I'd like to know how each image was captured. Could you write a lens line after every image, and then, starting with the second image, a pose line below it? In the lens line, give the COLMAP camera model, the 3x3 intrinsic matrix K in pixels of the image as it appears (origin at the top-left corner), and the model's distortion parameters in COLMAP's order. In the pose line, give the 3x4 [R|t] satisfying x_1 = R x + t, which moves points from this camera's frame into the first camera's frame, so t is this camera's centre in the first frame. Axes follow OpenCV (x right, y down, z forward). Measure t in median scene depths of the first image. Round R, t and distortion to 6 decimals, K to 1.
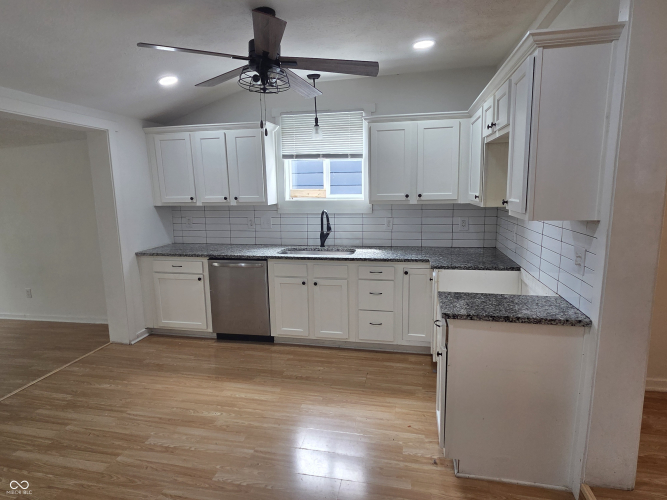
lens RADIAL K [[380.3, 0, 333.6], [0, 380.3, 251.0], [0, 0, 1]] dist [-0.003339, -0.000436]
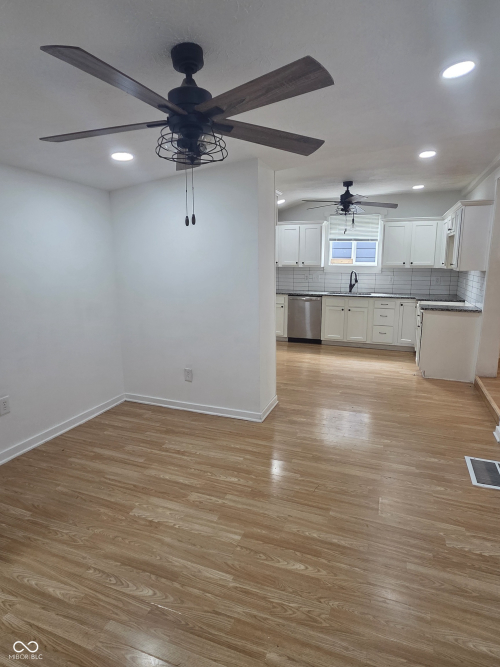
lens RADIAL K [[380.3, 0, 249.6], [0, 380.3, 328.8], [0, 0, 1]] dist [-0.003339, -0.000436]
pose [[0.986483, 0.047544, -0.156814, -0.220510], [-0.045601, 0.998832, 0.015966, 0.161719], [0.157390, -0.008599, 0.987499, -0.850391]]
